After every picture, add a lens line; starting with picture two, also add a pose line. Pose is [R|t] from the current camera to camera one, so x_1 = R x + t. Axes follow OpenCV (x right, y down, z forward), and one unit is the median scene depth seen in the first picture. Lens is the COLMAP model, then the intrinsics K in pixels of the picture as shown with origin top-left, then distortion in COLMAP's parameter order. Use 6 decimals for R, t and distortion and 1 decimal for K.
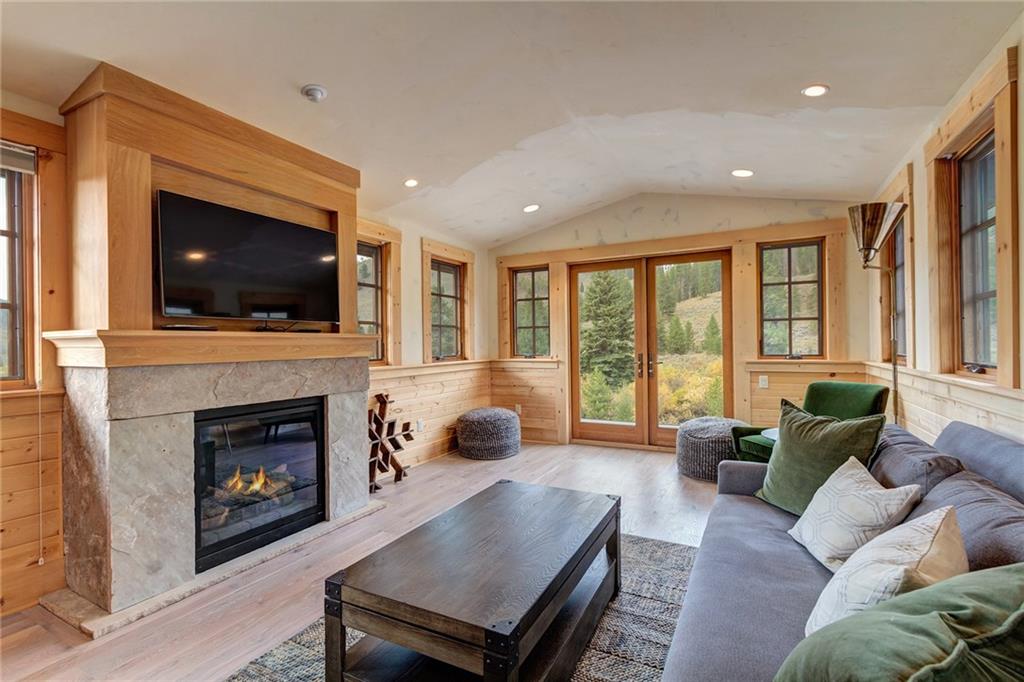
lens RADIAL K [[472.6, 0, 515.2], [0, 472.6, 339.7], [0, 0, 1]] dist [0.008853, -0.001932]
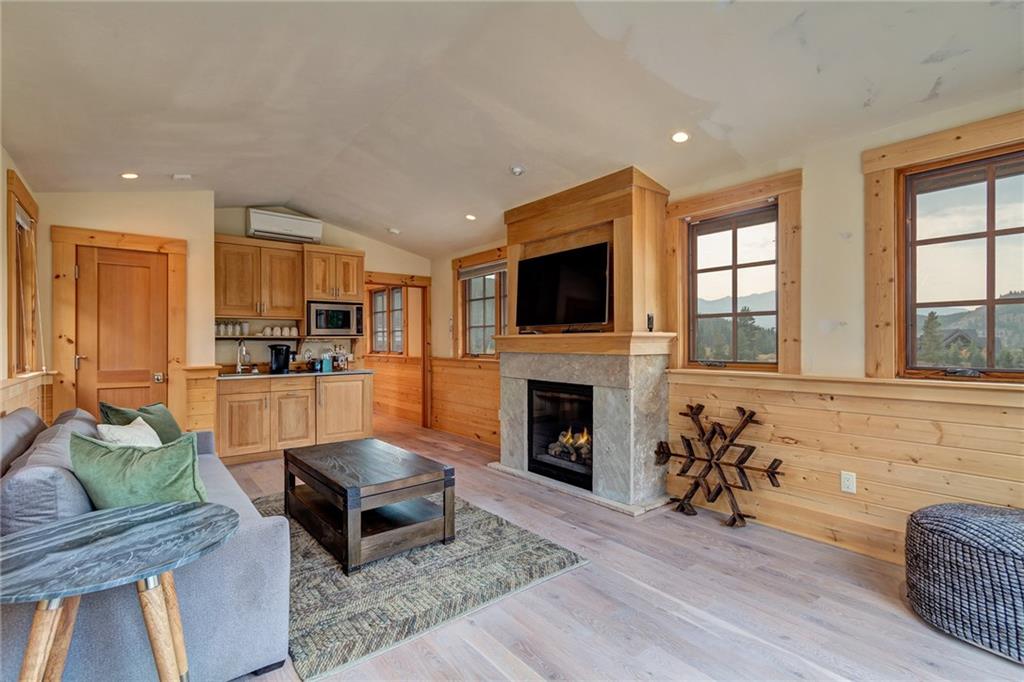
lens RADIAL K [[472.6, 0, 518.7], [0, 472.6, 345.8], [0, 0, 1]] dist [0.008853, -0.001932]
pose [[-0.406926, 0.007891, -0.913427, 0.766253], [0.007791, 0.999956, 0.005168, 0.010959], [0.913428, -0.005014, -0.406970, 1.348163]]
